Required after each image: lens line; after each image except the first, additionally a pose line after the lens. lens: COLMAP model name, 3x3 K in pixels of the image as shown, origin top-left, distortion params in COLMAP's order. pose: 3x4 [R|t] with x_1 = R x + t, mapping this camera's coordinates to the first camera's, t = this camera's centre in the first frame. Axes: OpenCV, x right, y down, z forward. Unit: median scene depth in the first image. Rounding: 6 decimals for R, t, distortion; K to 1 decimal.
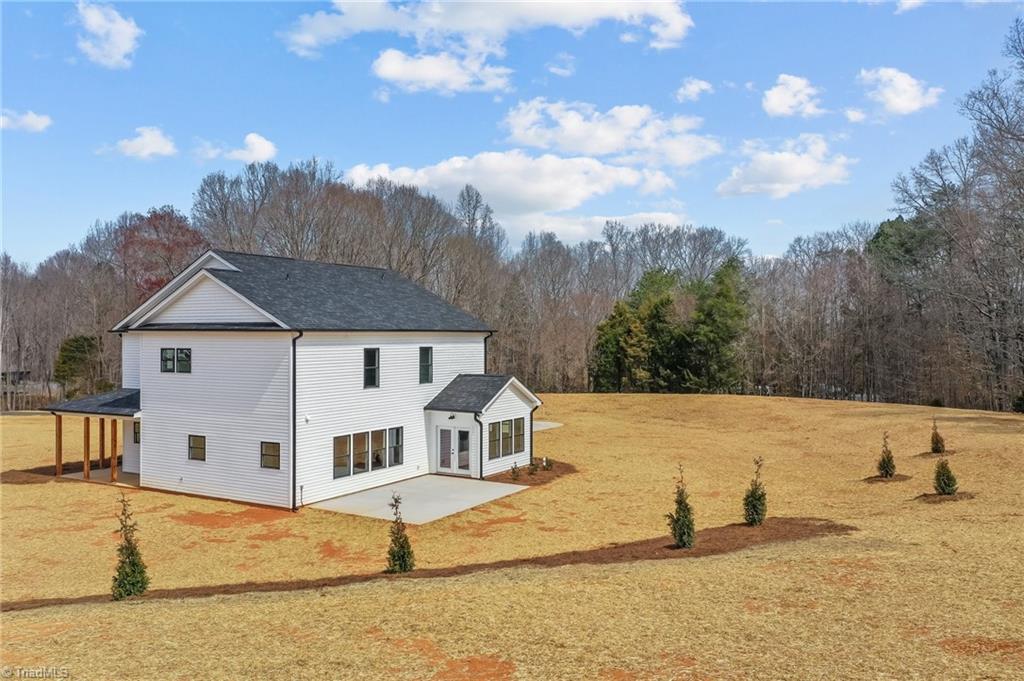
lens RADIAL K [[808.8, 0, 509.8], [0, 808.8, 339.5], [0, 0, 1]] dist [0.018347, 0.001590]
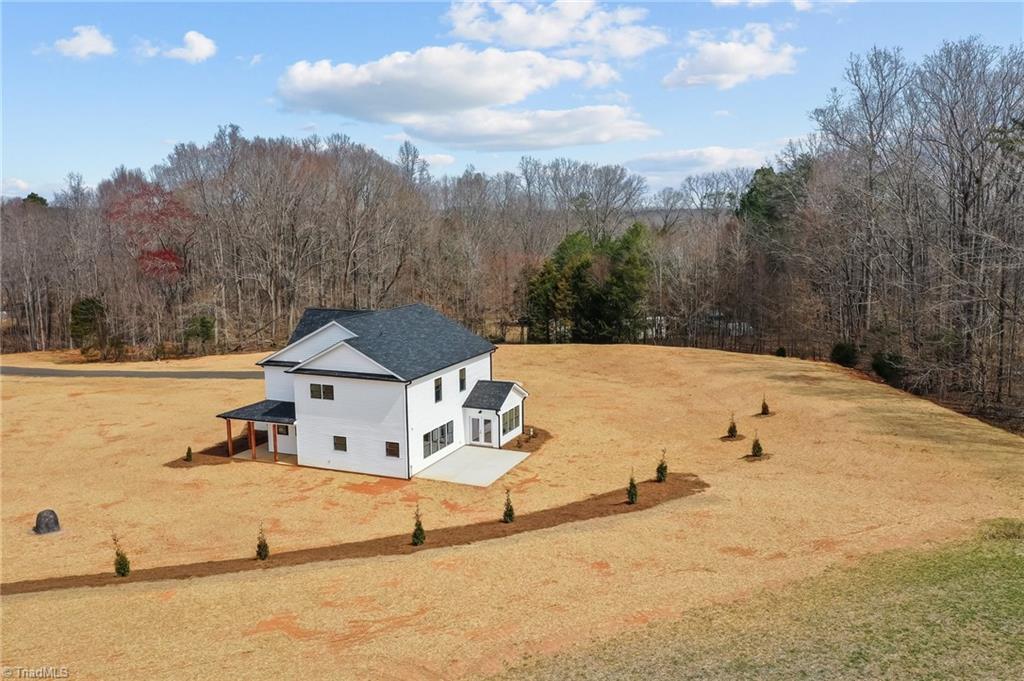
lens RADIAL K [[808.8, 0, 509.8], [0, 808.8, 339.5], [0, 0, 1]] dist [0.018347, 0.001590]
pose [[0.991859, -0.030247, 0.123698, -0.201972], [0.012714, 0.990049, 0.140150, -0.266156], [-0.126706, -0.137437, 0.982373, -0.571528]]
